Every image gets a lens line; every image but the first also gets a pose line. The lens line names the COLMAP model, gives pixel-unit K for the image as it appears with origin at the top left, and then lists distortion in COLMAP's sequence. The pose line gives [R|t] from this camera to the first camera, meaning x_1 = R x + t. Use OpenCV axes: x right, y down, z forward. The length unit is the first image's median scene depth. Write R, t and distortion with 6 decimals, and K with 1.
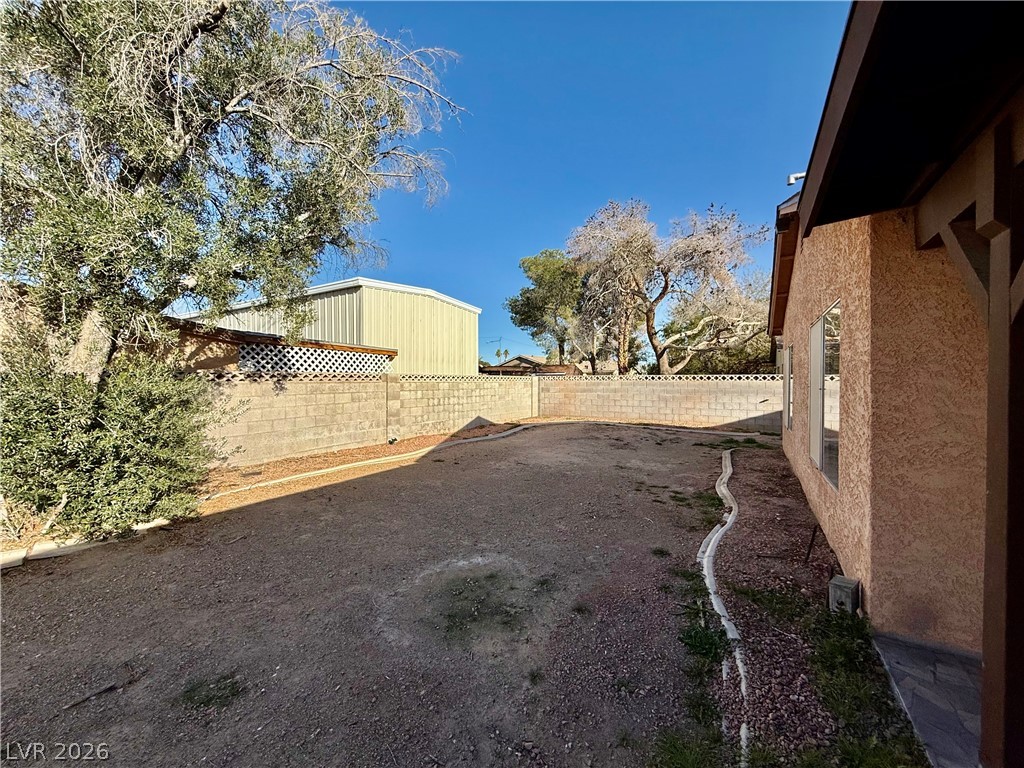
lens RADIAL K [[407.1, 0, 509.1], [0, 407.1, 381.5], [0, 0, 1]] dist [-0.002407, 0.000040]
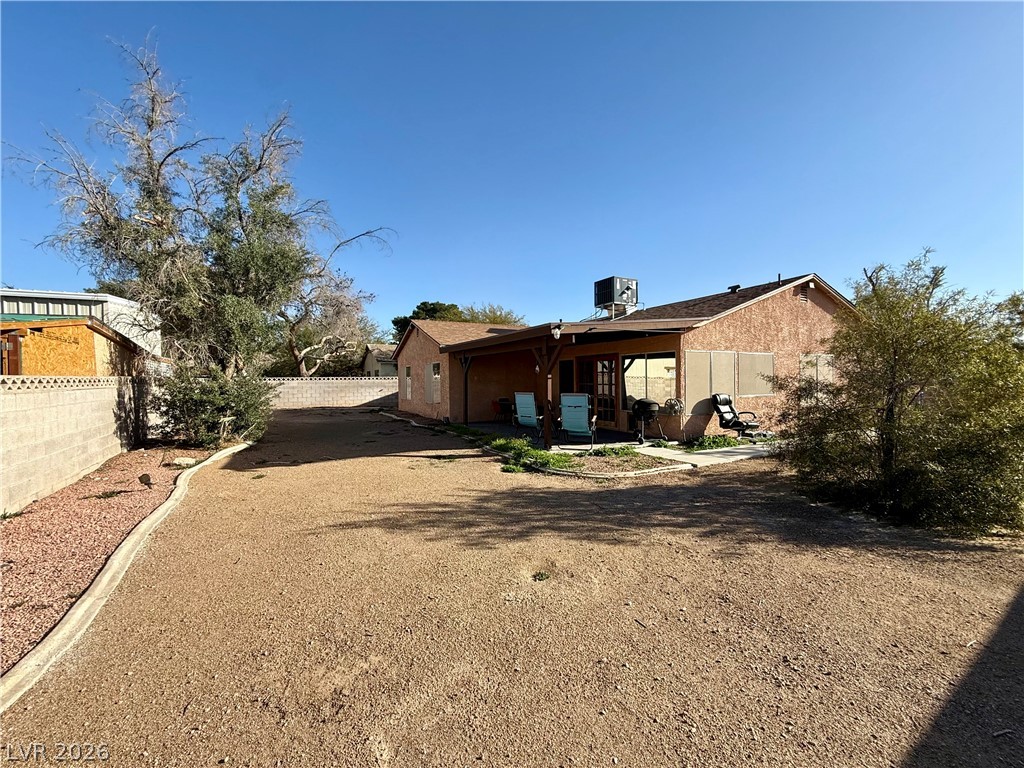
lens RADIAL K [[407.1, 0, 511.7], [0, 407.1, 381.0], [0, 0, 1]] dist [-0.002407, 0.000040]
pose [[0.521693, -0.012237, 0.853046, -0.935117], [0.011820, 0.999905, 0.007115, -0.004905], [-0.853051, 0.006371, 0.521788, -0.725526]]
